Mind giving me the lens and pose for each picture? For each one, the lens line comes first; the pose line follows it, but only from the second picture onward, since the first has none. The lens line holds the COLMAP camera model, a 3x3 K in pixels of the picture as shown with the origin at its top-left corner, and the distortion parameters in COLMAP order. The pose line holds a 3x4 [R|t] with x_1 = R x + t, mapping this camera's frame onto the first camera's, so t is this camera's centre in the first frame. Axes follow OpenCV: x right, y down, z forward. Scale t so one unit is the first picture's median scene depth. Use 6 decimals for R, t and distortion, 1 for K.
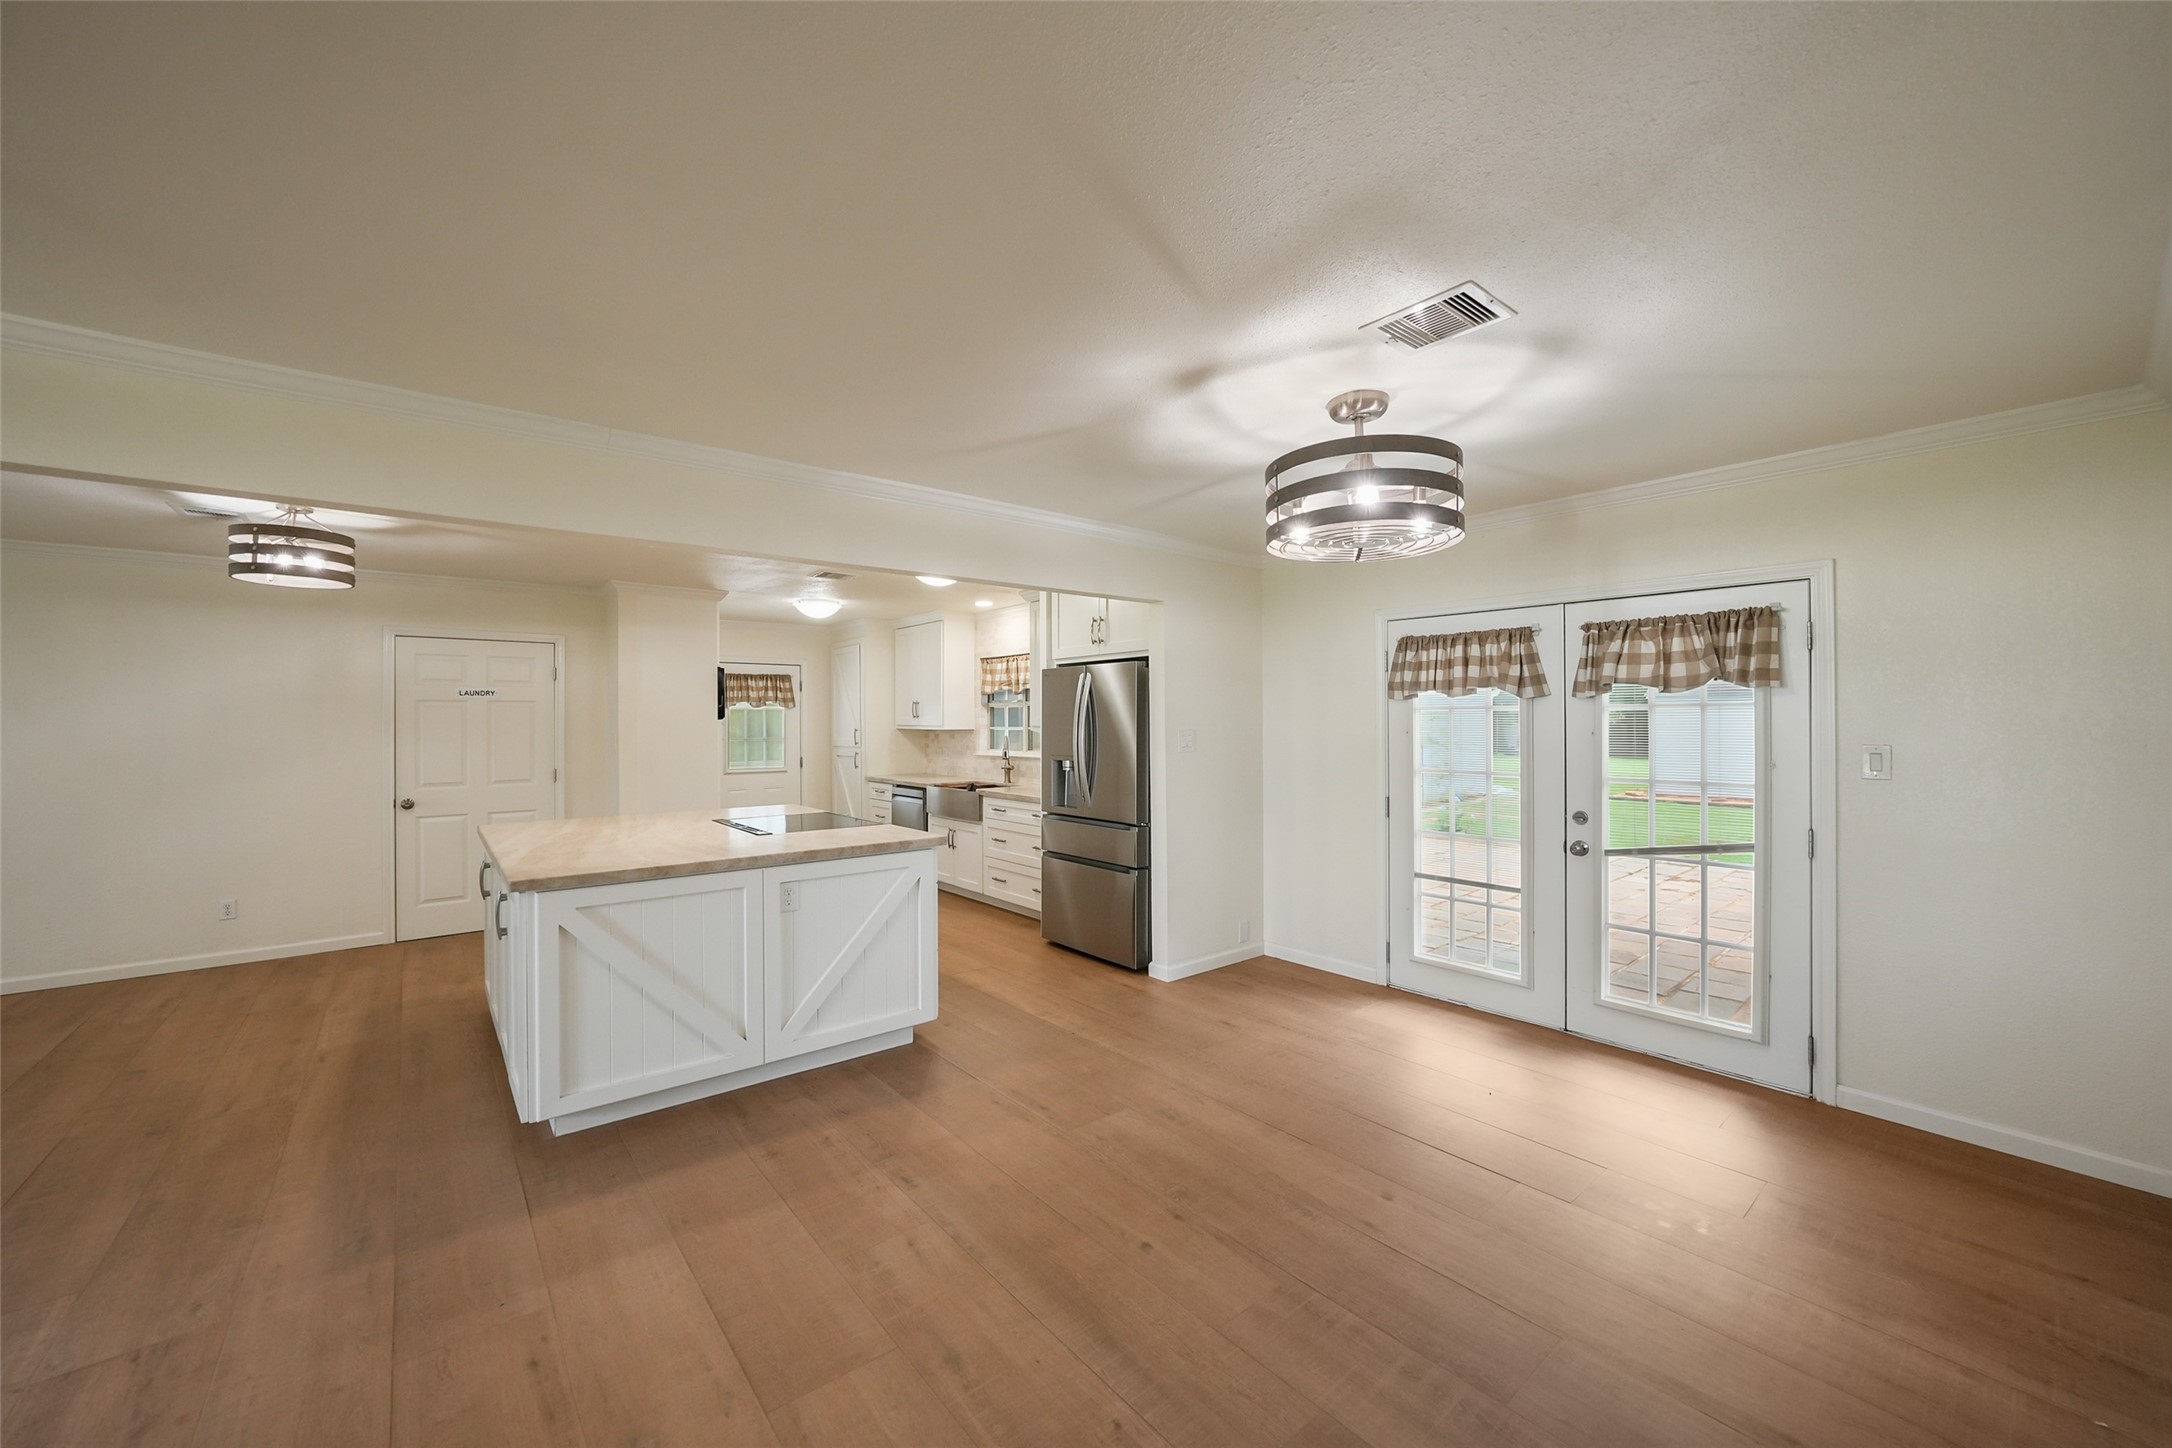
lens RADIAL K [[819.4, 0, 1095.9], [0, 819.4, 718.8], [0, 0, 1]] dist [-0.013751, 0.002160]
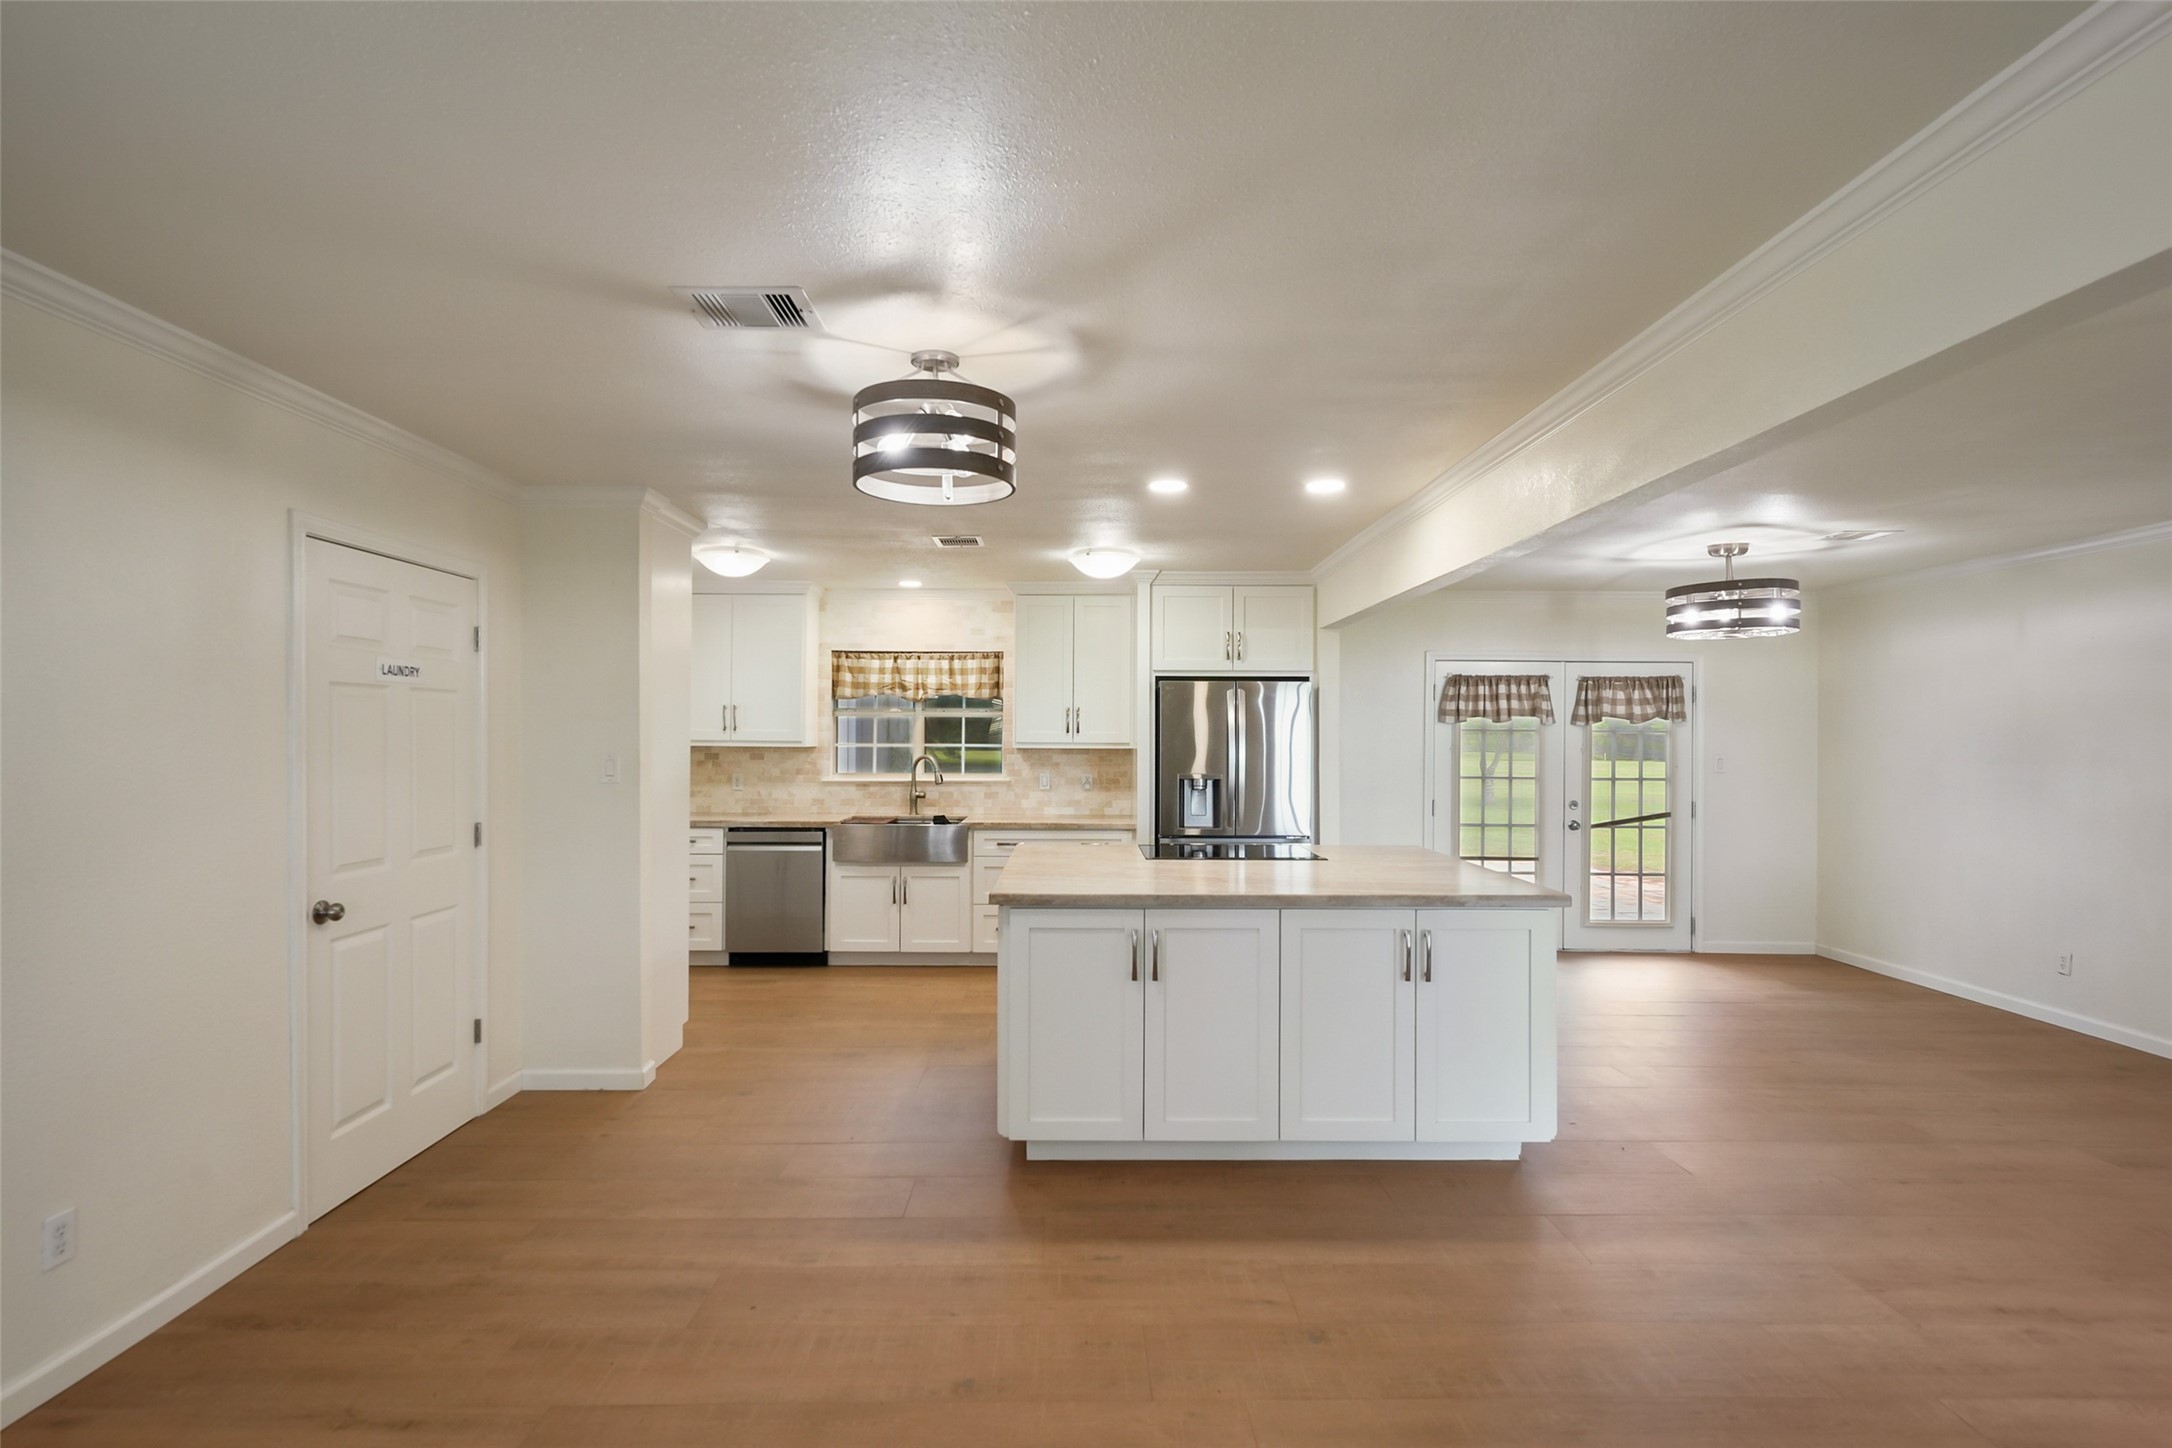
lens RADIAL K [[1067.4, 0, 1078.1], [0, 1067.4, 714.9], [0, 0, 1]] dist [0.002086, 0.000091]
pose [[0.645535, 0.020860, 0.763446, -1.403514], [-0.009462, 0.999769, -0.019317, 0.001820], [-0.763672, 0.005246, 0.645583, 0.394670]]
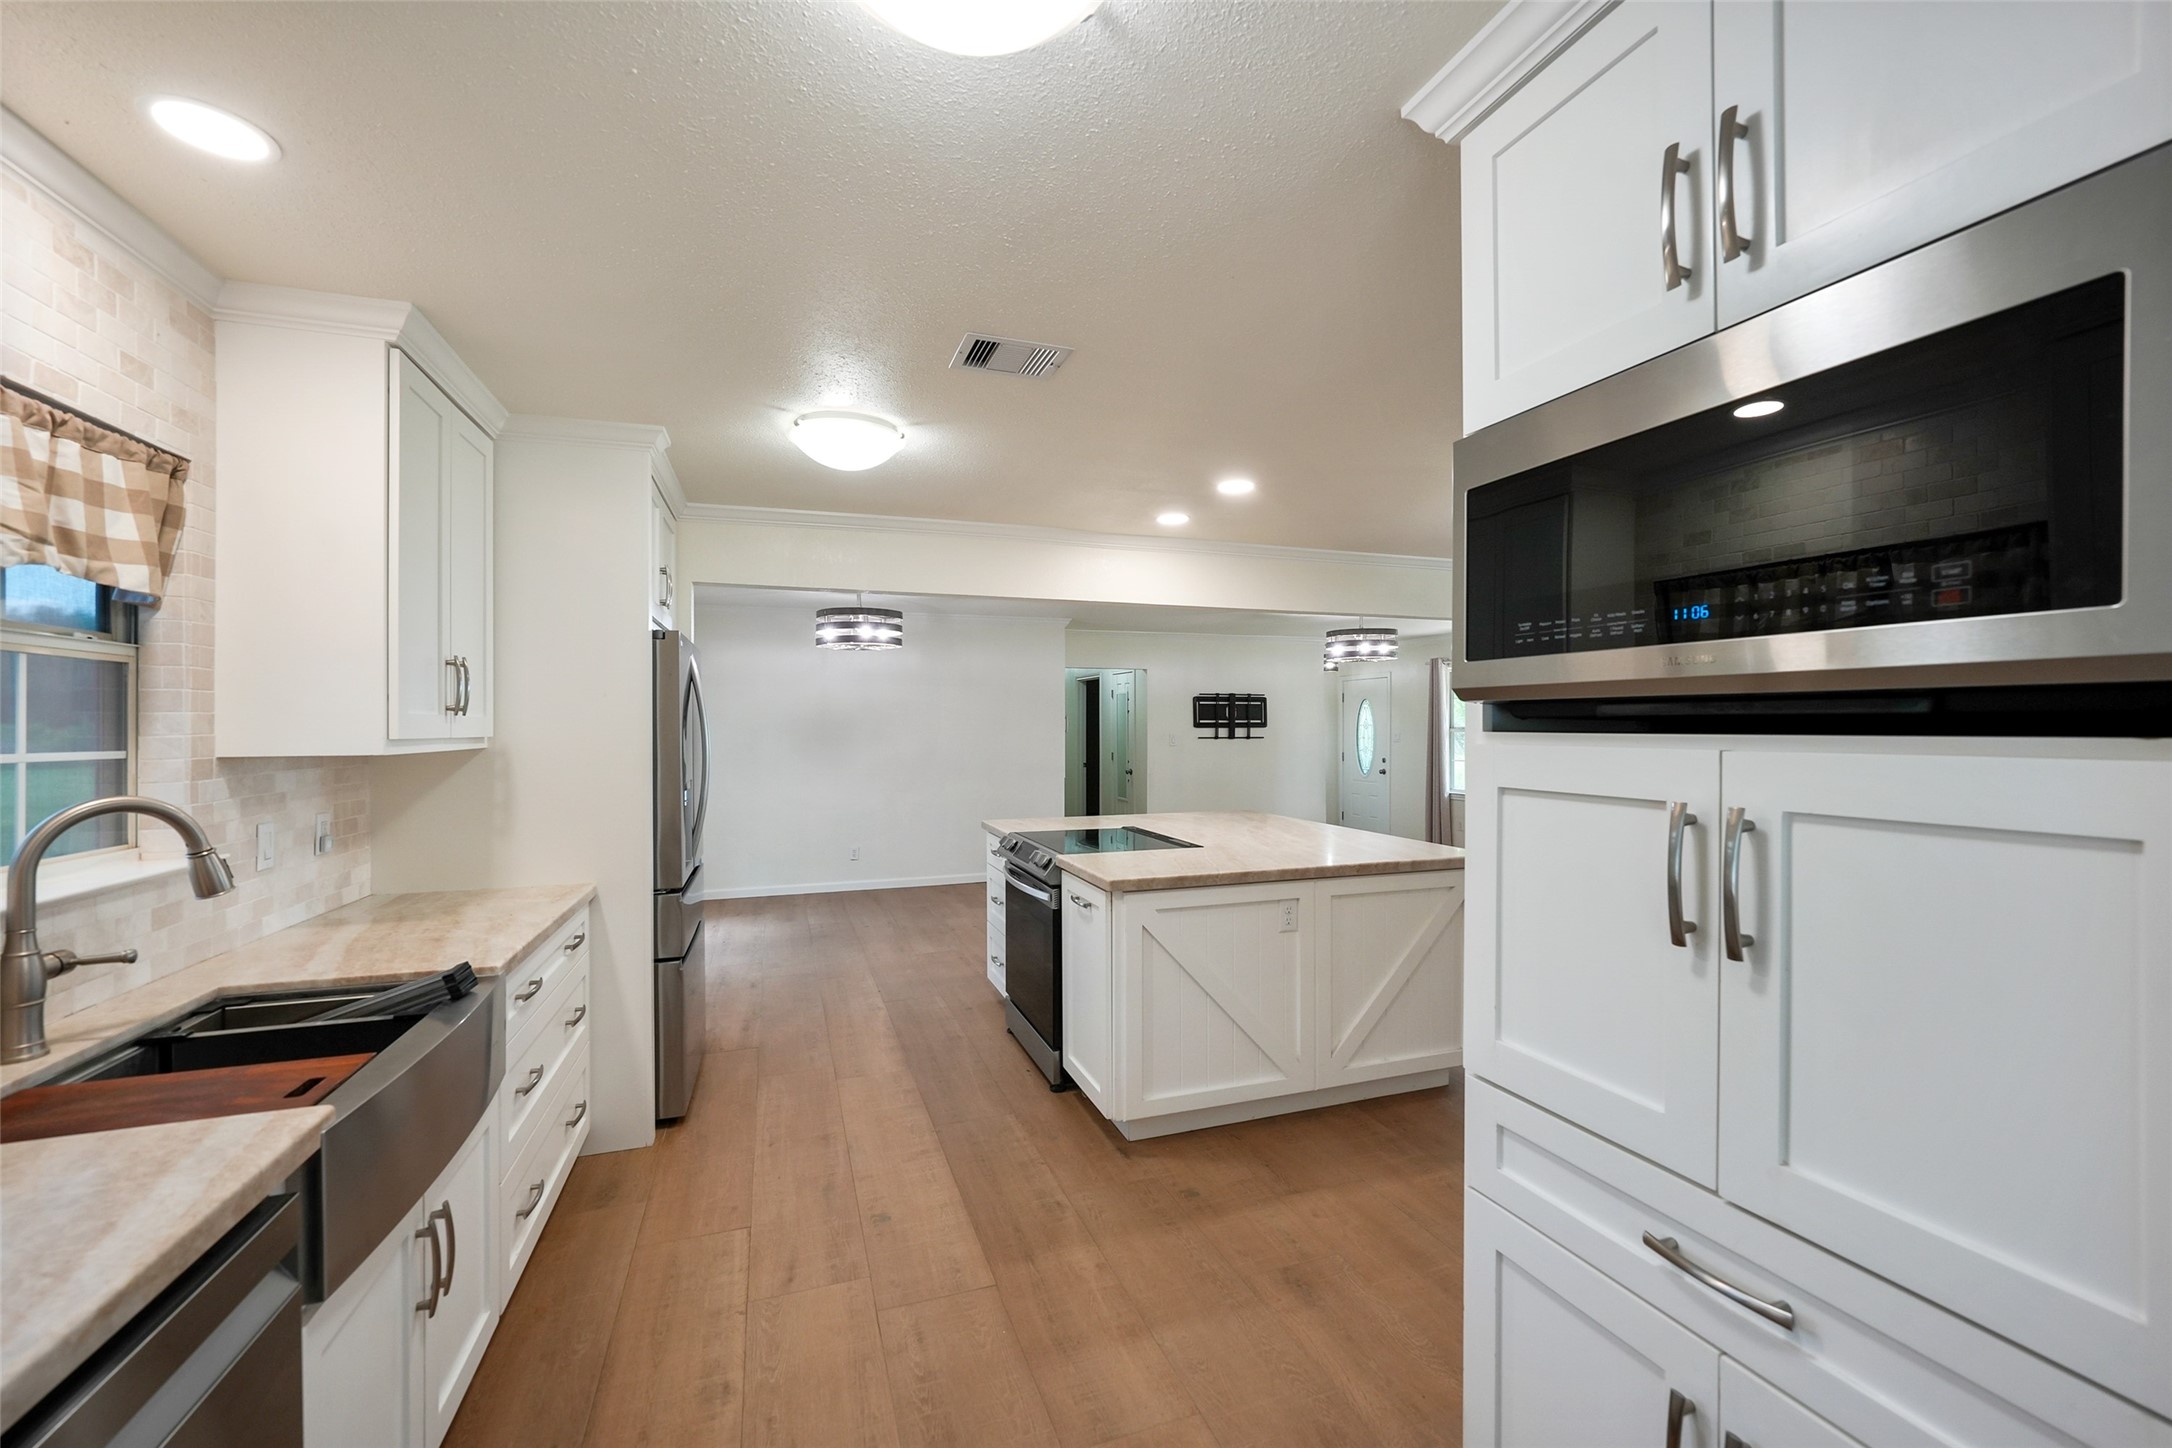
lens RADIAL K [[888.9, 0, 1074.3], [0, 888.9, 726.7], [0, 0, 1]] dist [-0.011688, 0.001932]
pose [[-0.930405, 0.007196, 0.366462, -0.712663], [0.005972, 0.999972, -0.004472, 0.011571], [-0.366484, -0.001972, -0.930422, 1.959234]]
